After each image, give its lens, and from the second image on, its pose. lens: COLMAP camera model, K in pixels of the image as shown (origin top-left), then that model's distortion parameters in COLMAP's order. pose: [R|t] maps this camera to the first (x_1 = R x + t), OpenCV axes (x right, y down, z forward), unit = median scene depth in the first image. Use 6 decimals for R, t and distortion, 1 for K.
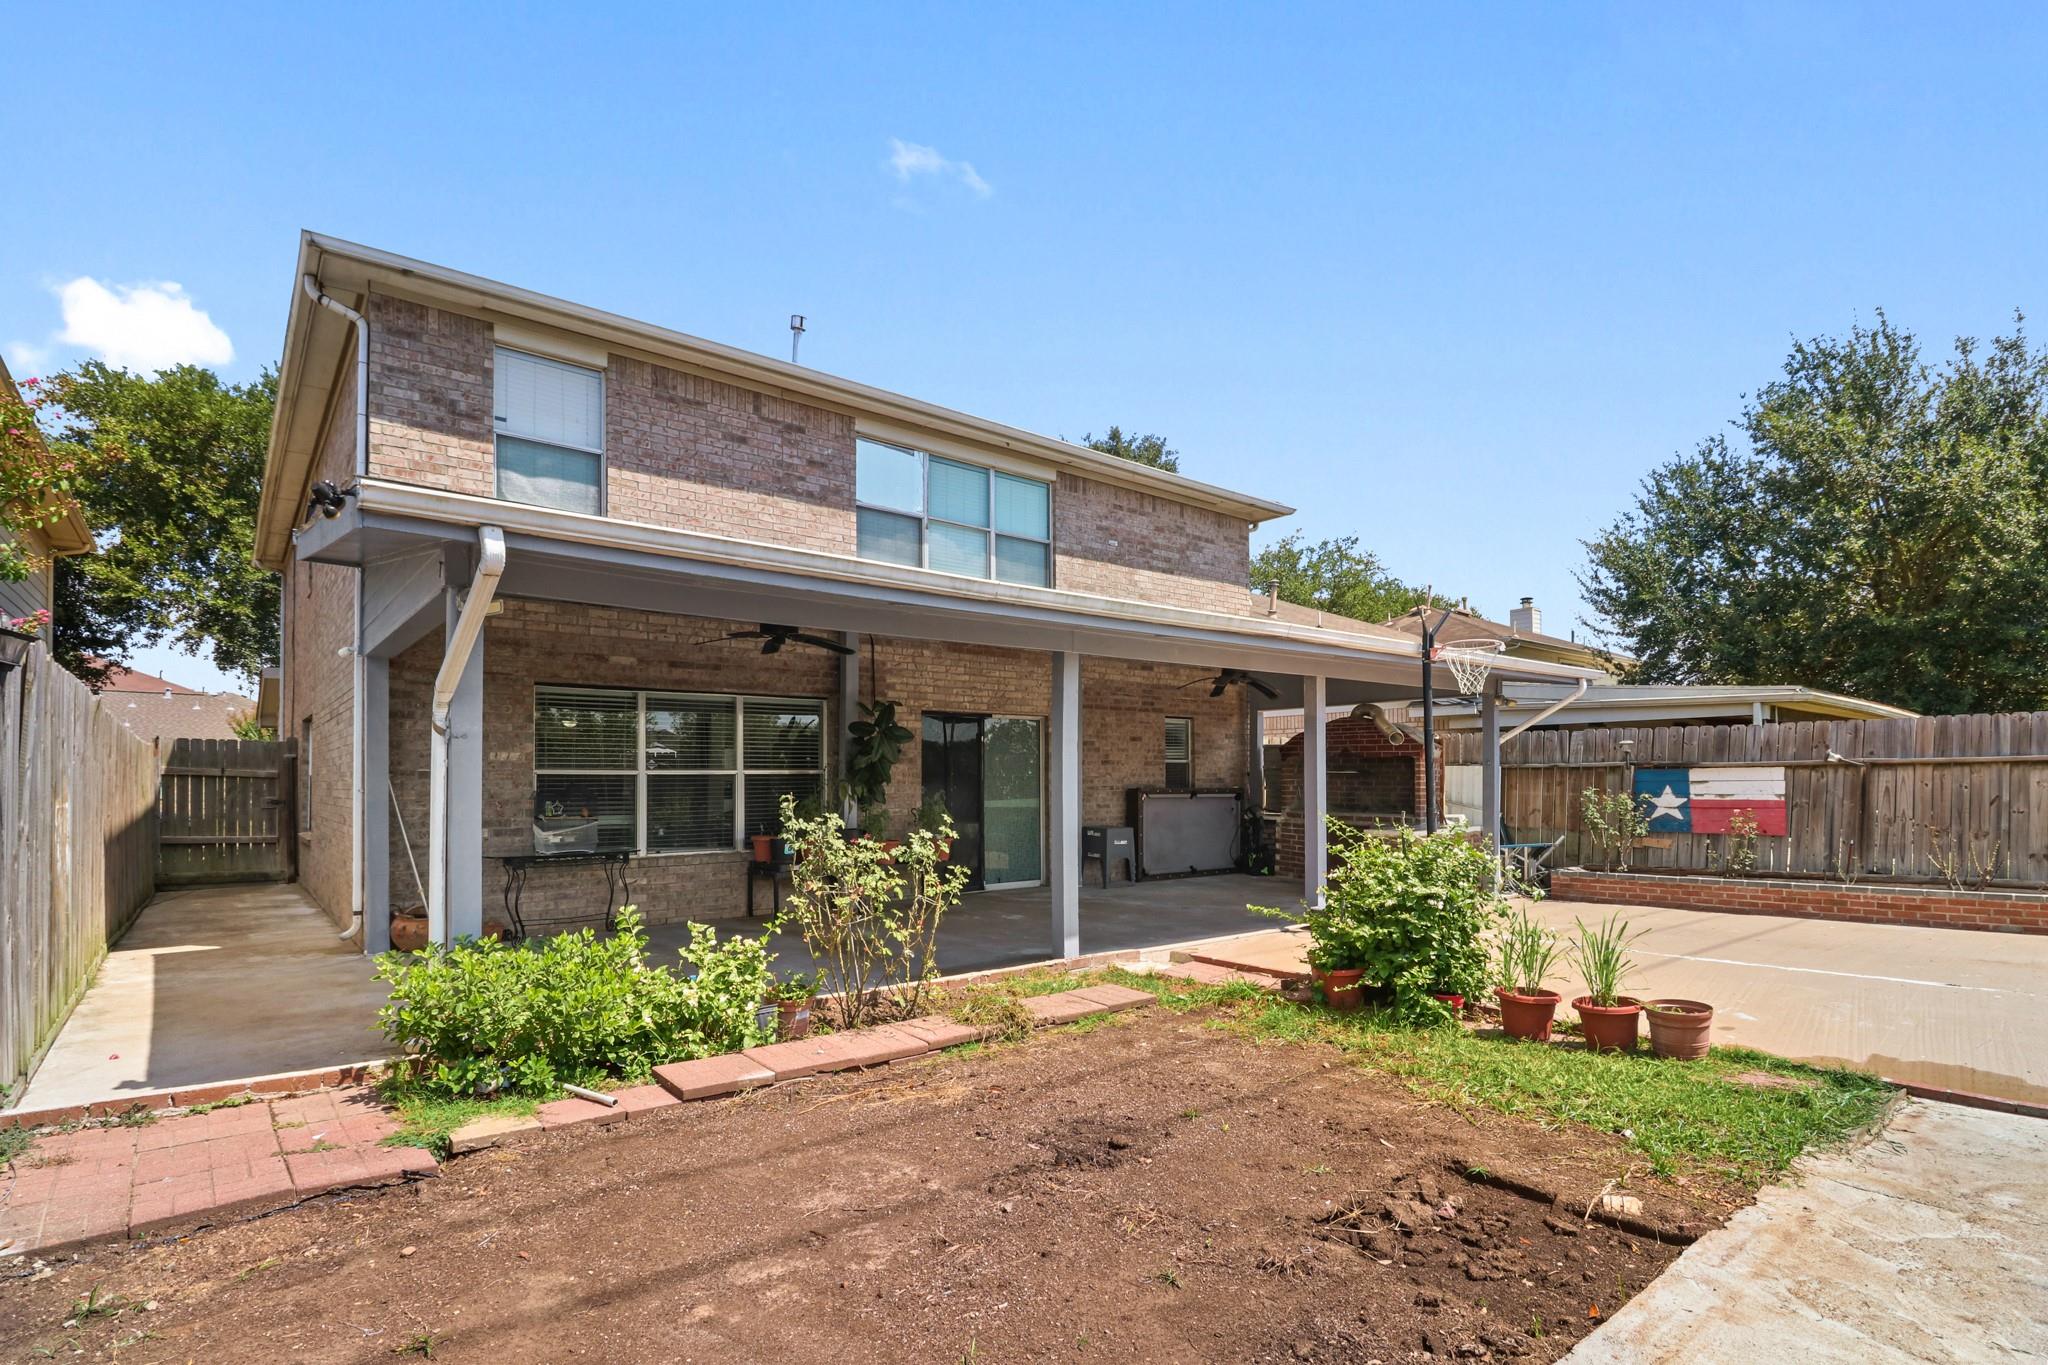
lens RADIAL K [[964.7, 0, 1032.5], [0, 964.7, 777.3], [0, 0, 1]] dist [-0.001960, -0.010351]
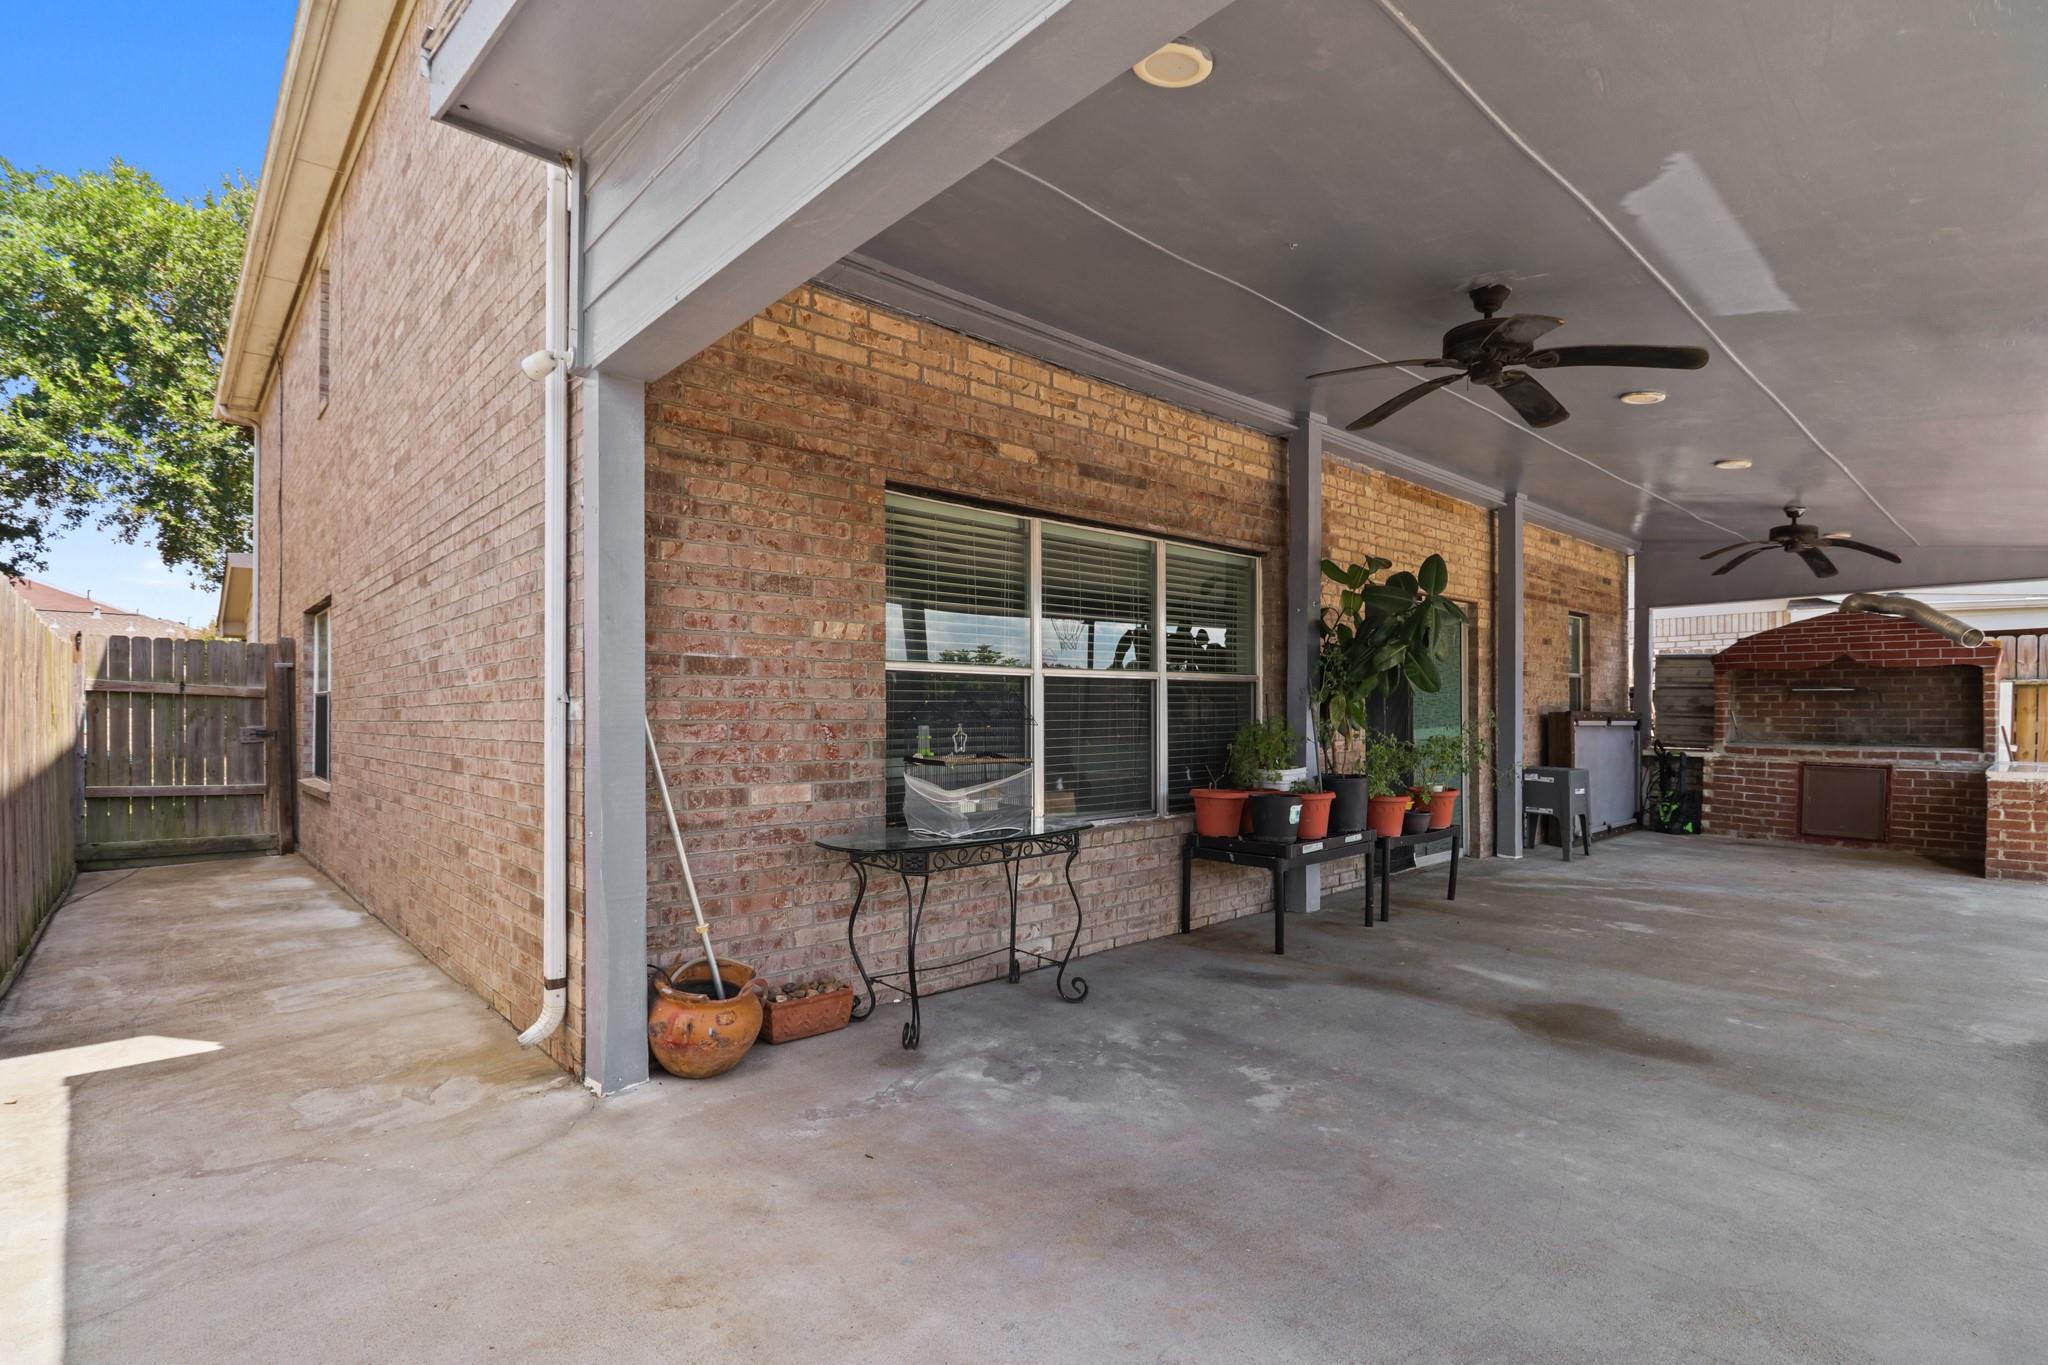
lens RADIAL K [[964.7, 0, 1044.1], [0, 964.7, 719.0], [0, 0, 1]] dist [-0.001960, -0.010351]
pose [[0.998899, -0.000319, 0.046921, -0.327050], [-0.000014, 0.999975, 0.007097, 0.012854], [-0.046922, -0.007090, 0.998873, 0.362877]]
